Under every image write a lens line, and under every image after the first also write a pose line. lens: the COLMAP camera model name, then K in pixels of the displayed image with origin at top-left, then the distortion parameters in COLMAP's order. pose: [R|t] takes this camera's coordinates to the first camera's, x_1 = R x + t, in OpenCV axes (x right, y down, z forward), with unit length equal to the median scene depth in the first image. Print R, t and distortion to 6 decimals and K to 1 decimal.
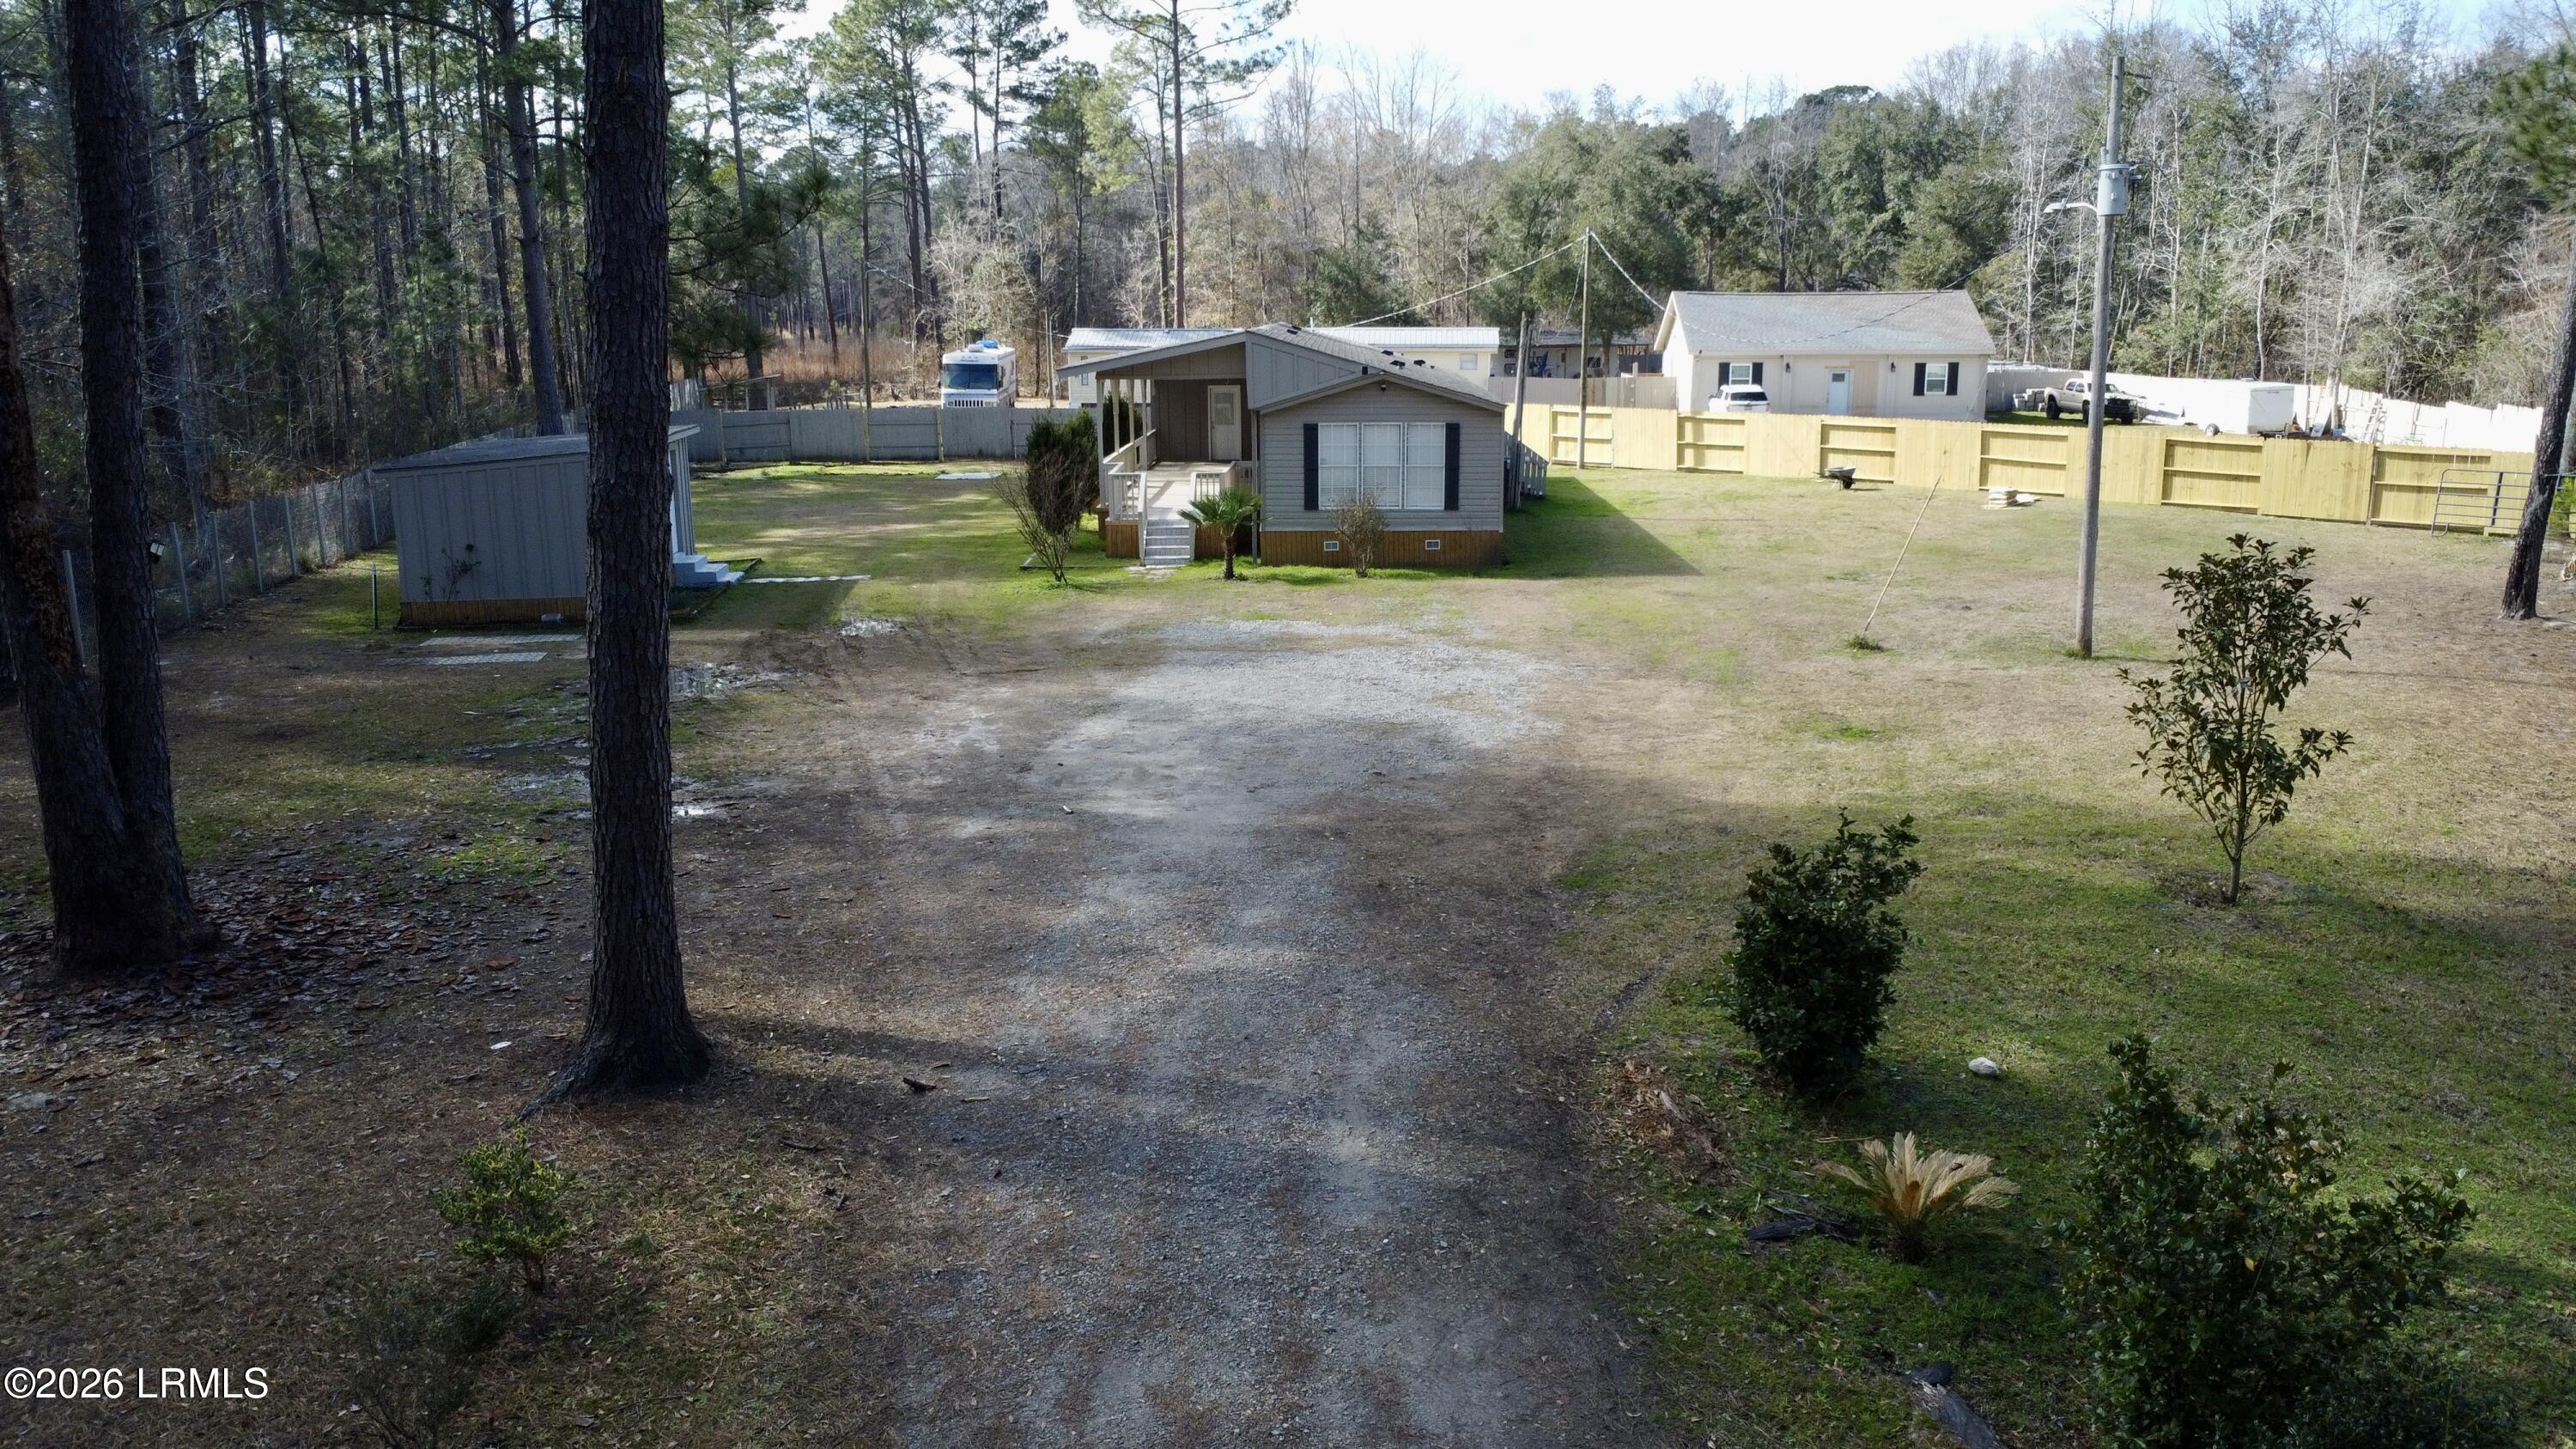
lens RADIAL K [[1911.8, 0, 1298.5], [0, 1911.8, 718.5], [0, 0, 1]] dist [-0.018941, 0.005235]
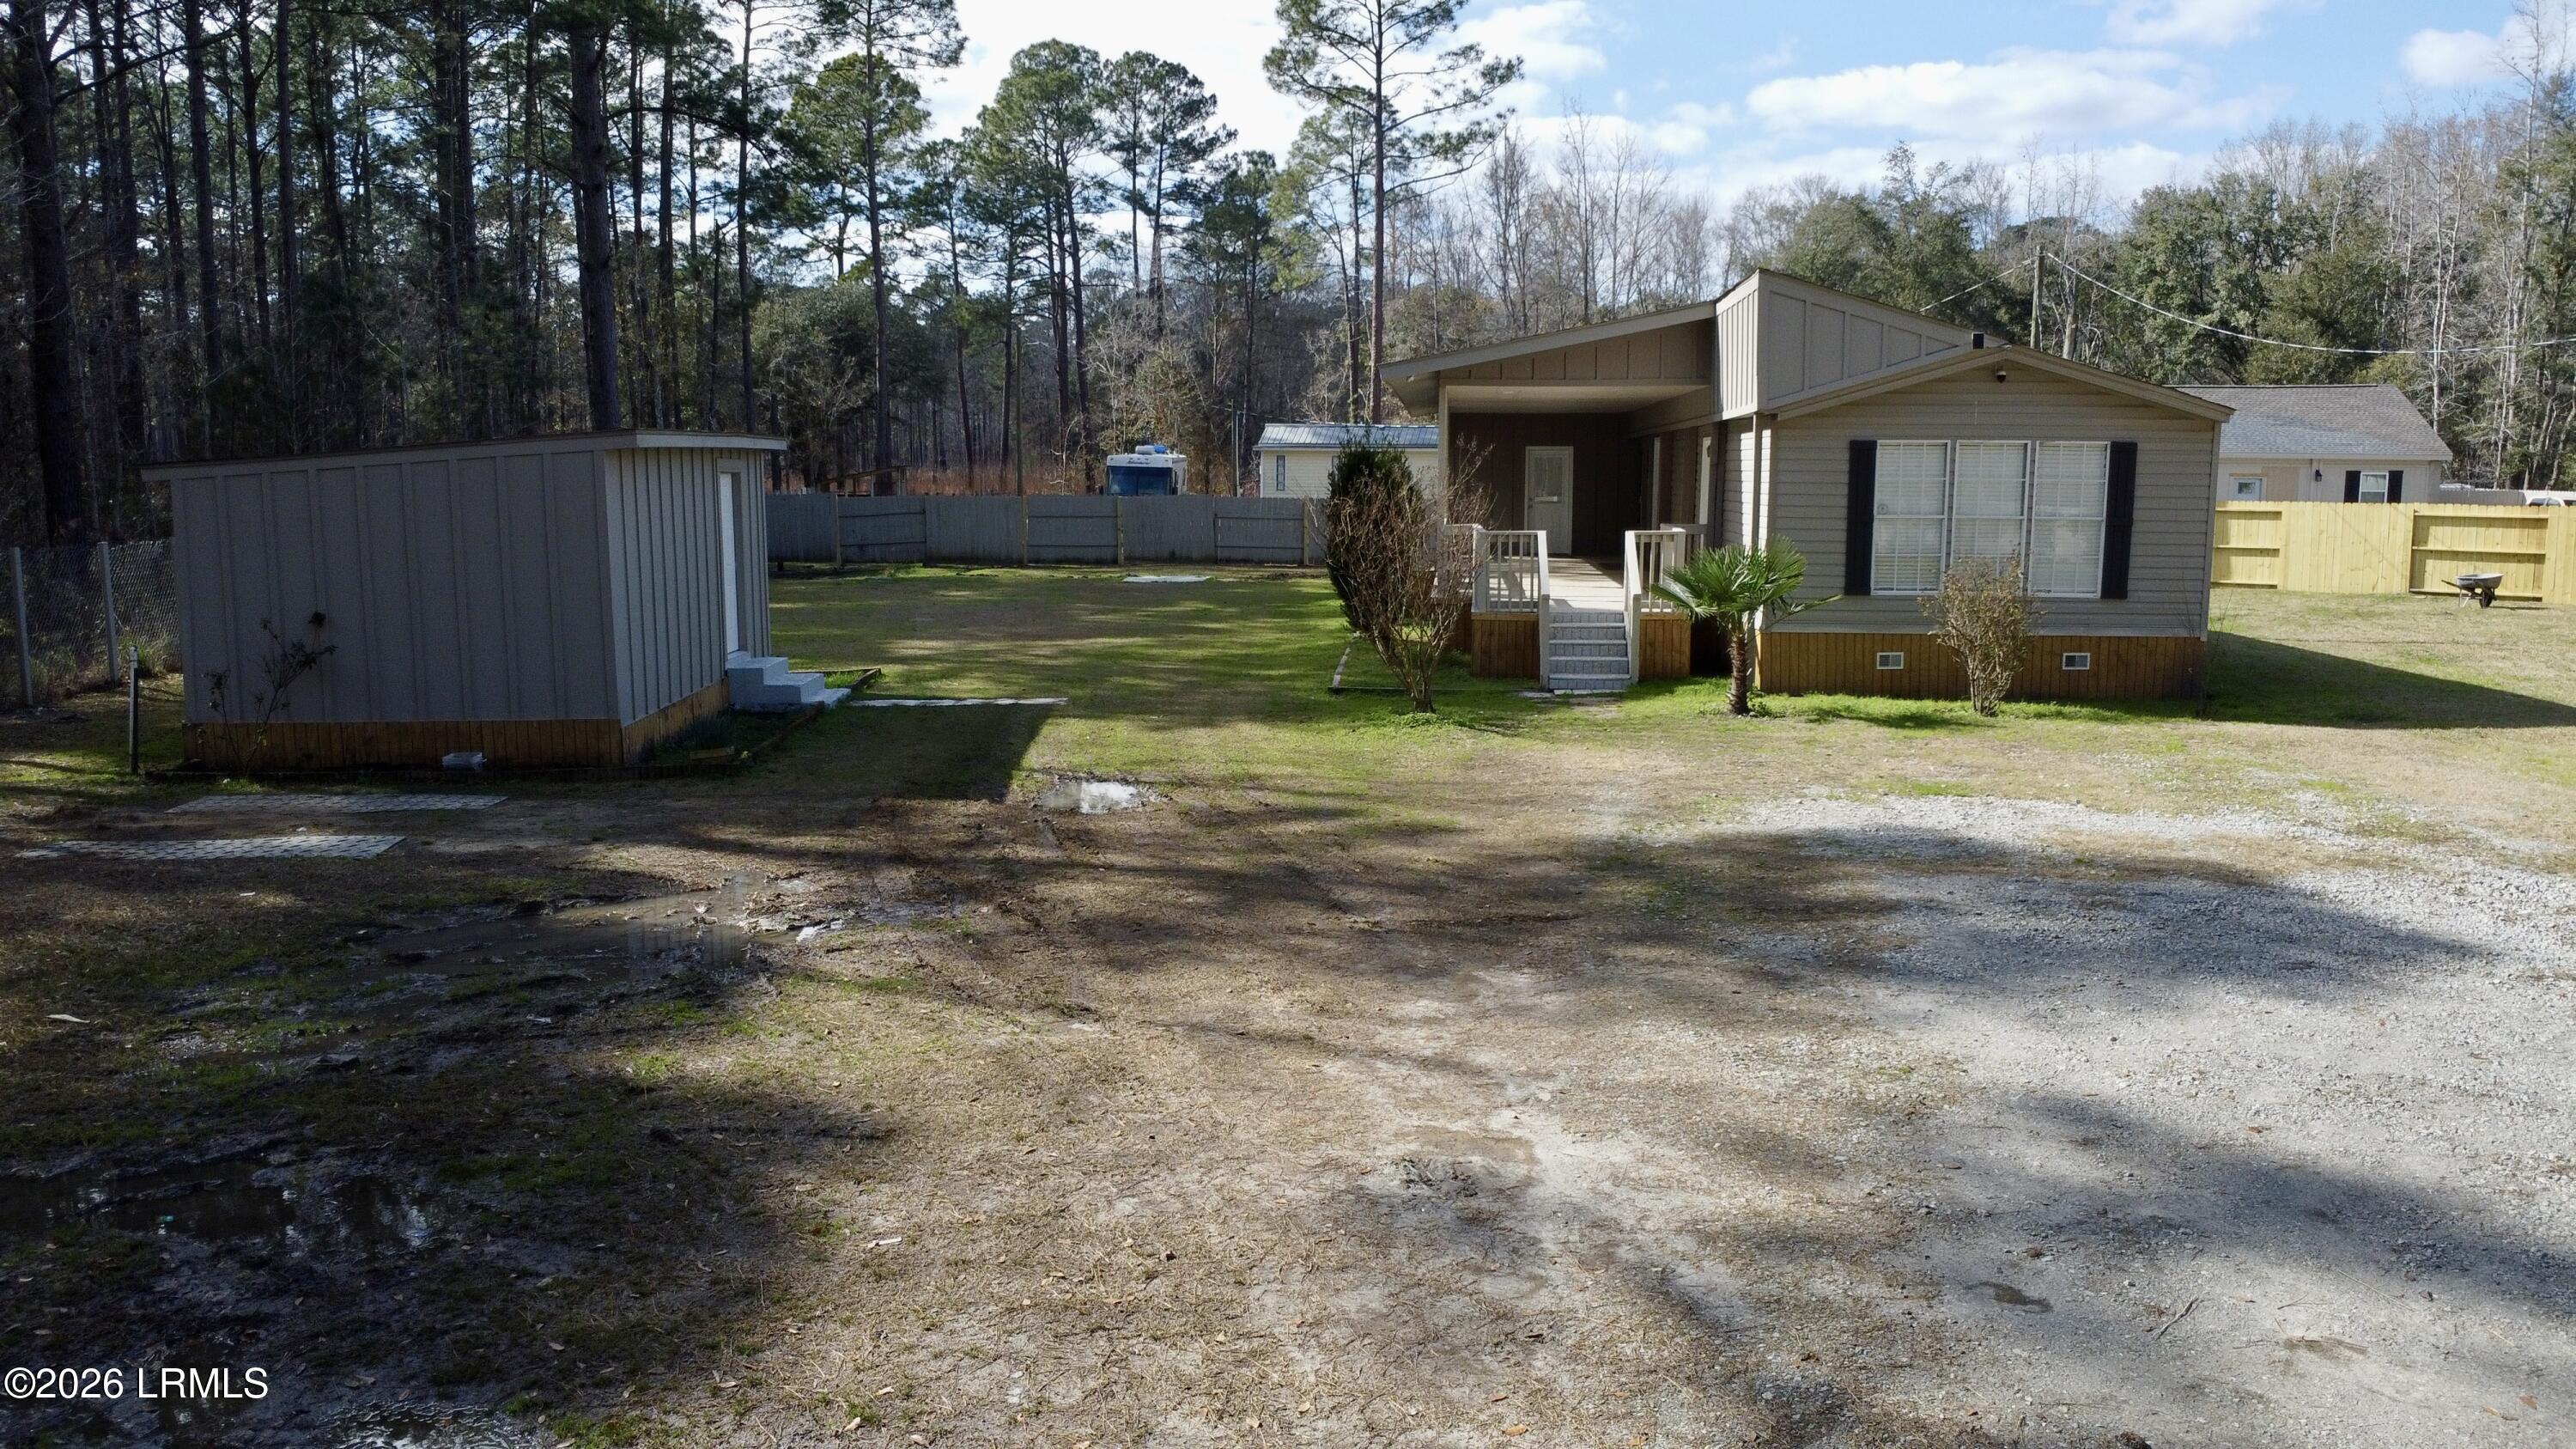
lens RADIAL K [[1911.8, 0, 1287.0], [0, 1911.8, 722.0], [0, 0, 1]] dist [-0.018941, 0.005235]
pose [[0.997753, 0.018246, -0.064475, -0.044174], [-0.023428, 0.996475, -0.080554, -0.008451], [0.062778, 0.081884, 0.994663, 0.158108]]
